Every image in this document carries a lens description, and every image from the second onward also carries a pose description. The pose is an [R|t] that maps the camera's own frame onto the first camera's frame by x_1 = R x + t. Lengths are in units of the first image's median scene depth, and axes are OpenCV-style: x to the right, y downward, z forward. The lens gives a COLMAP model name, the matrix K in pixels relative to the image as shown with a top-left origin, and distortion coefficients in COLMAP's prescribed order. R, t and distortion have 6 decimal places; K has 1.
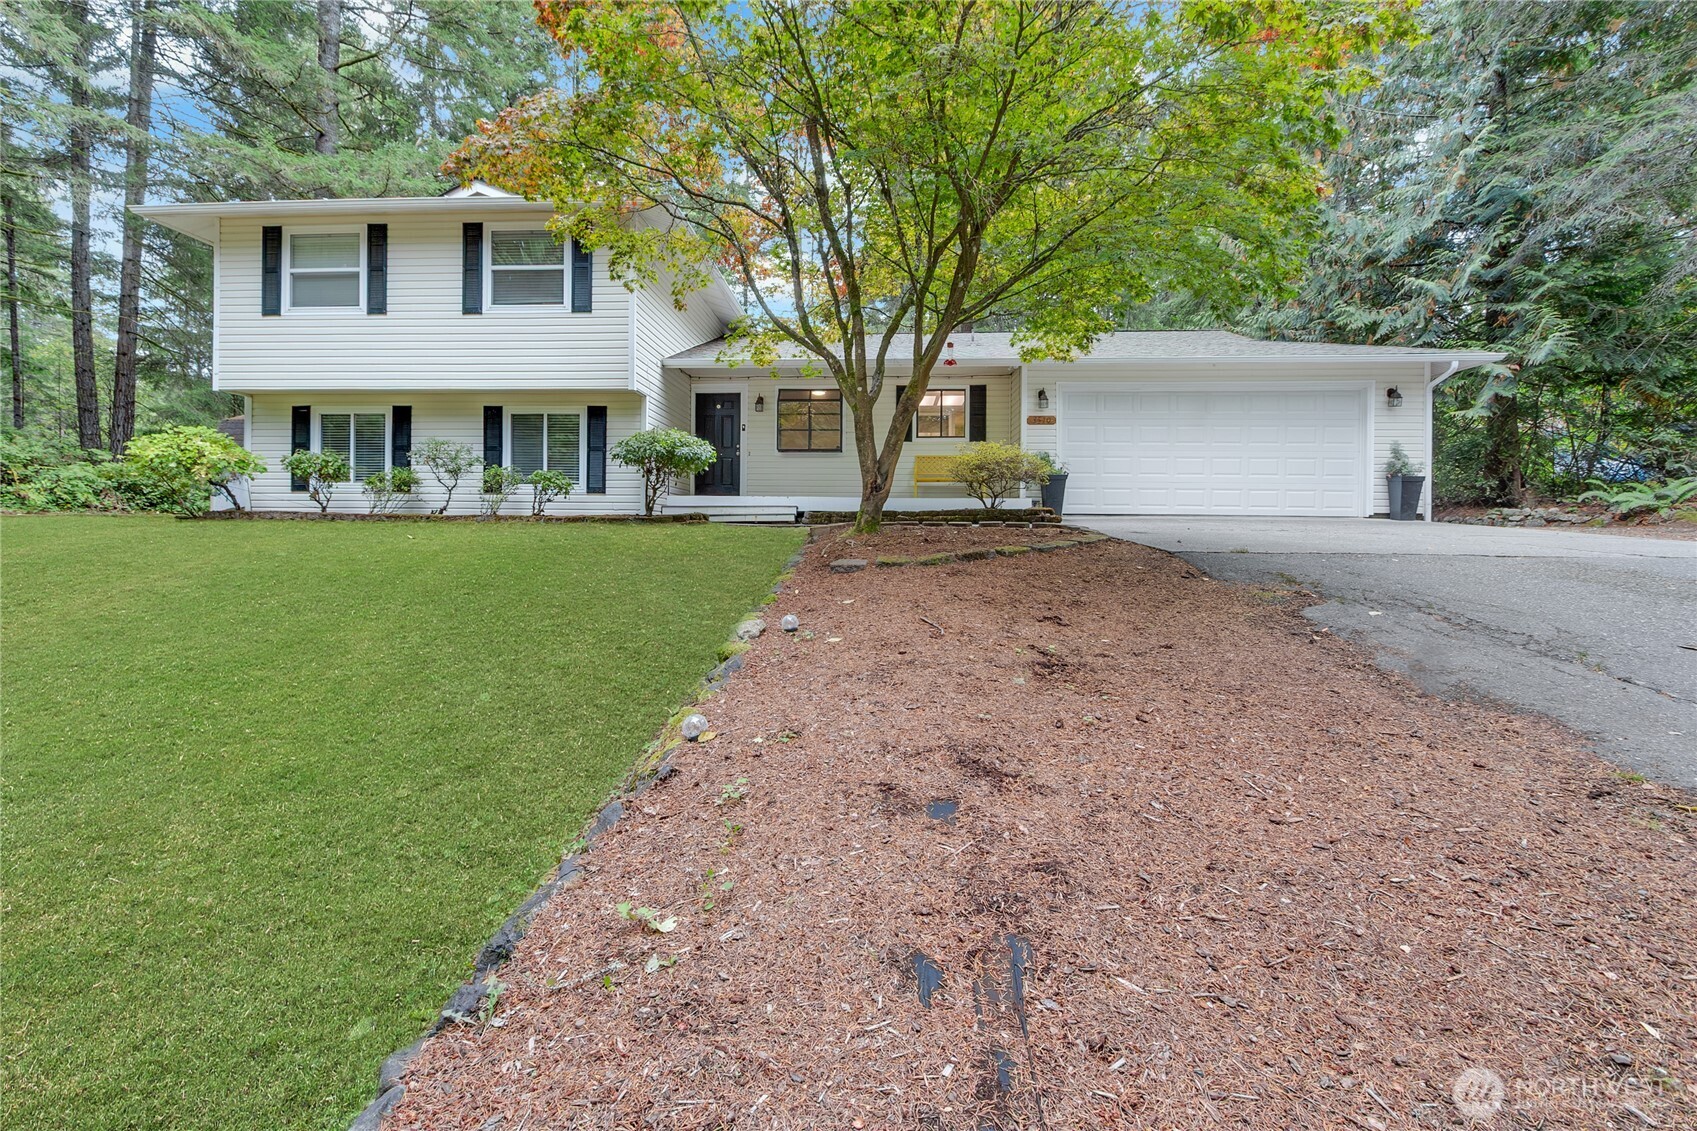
lens RADIAL K [[761.8, 0, 844.2], [0, 761.8, 533.4], [0, 0, 1]] dist [0.001588, -0.000203]
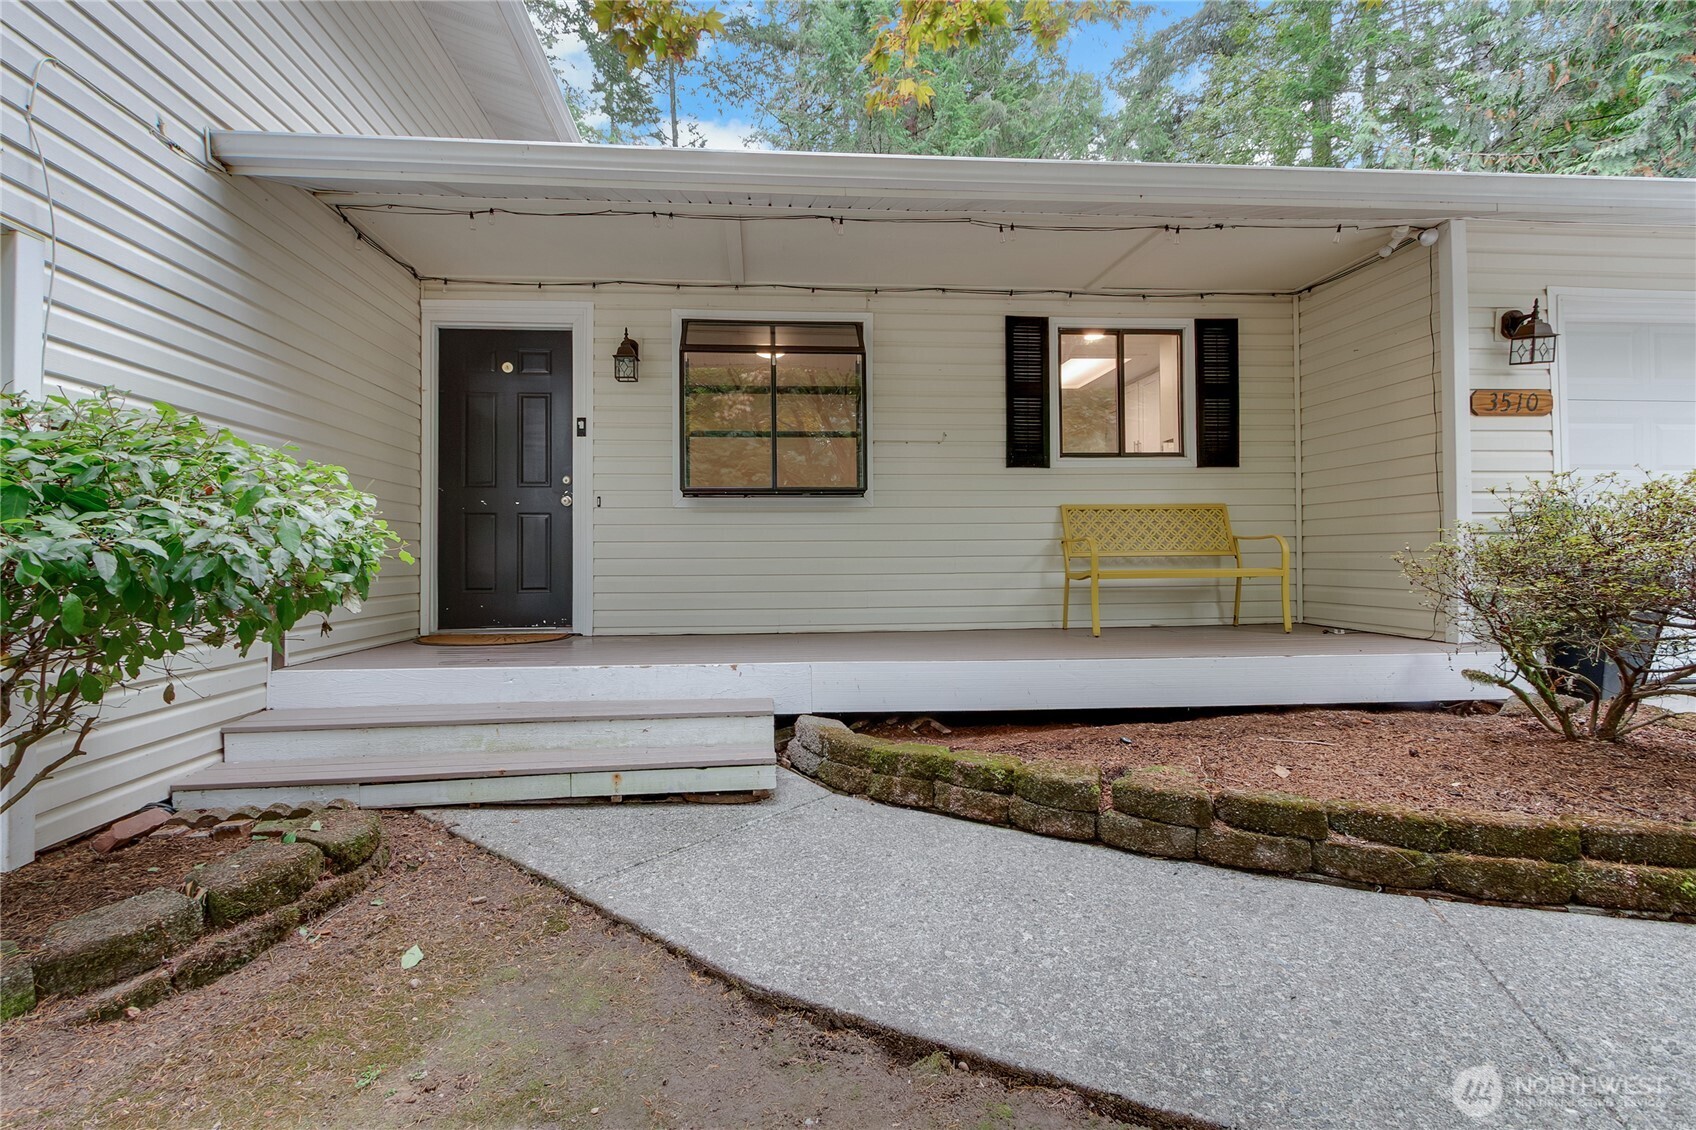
lens RADIAL K [[792.5, 0, 825.0], [0, 792.5, 565.7], [0, 0, 1]] dist [0.000256, 0.000009]
pose [[0.989502, -0.013634, 0.143871, -0.092019], [0.014526, 0.999881, -0.005147, -0.088316], [-0.143784, 0.007183, 0.989583, 0.772899]]
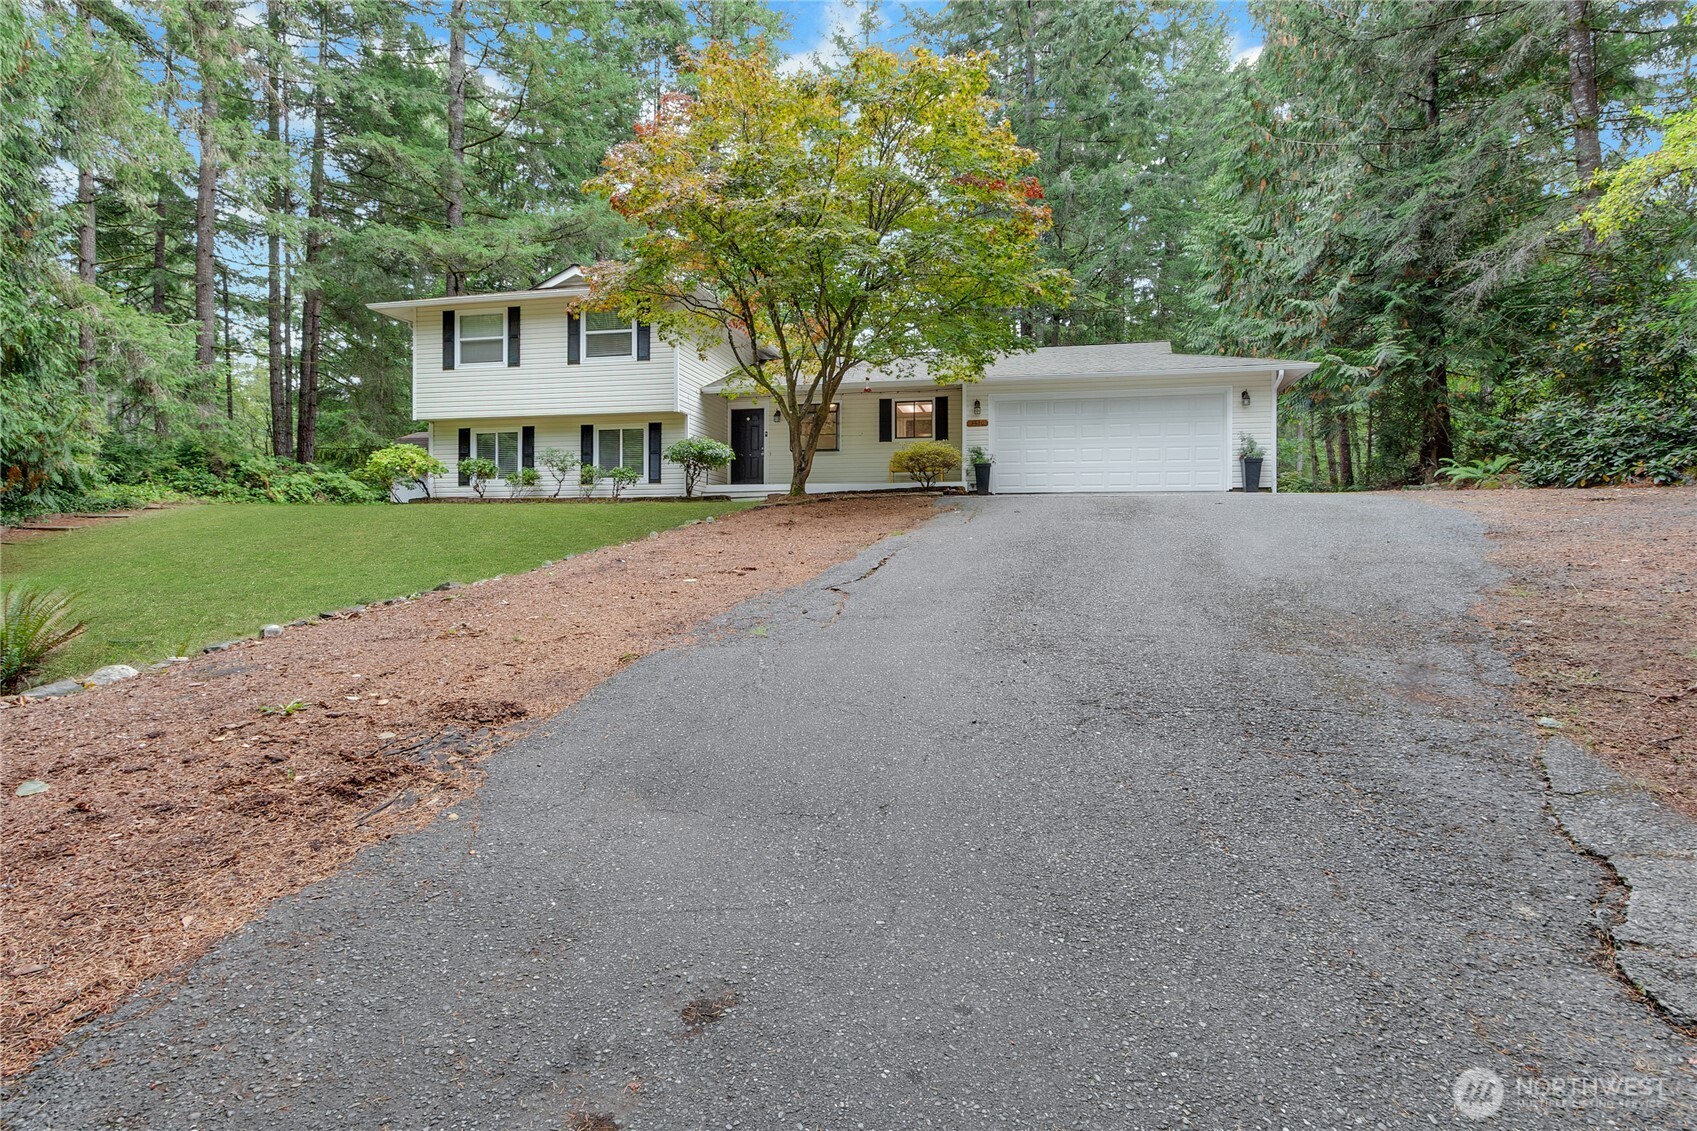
lens RADIAL K [[890.0, 0, 844.4], [0, 890.0, 537.1], [0, 0, 1]] dist [0.000328, -0.000049]
pose [[0.989662, -0.010447, -0.143035, 0.274010], [0.008368, 0.999851, -0.015130, 0.079554], [0.143172, 0.013777, 0.989602, -0.624455]]
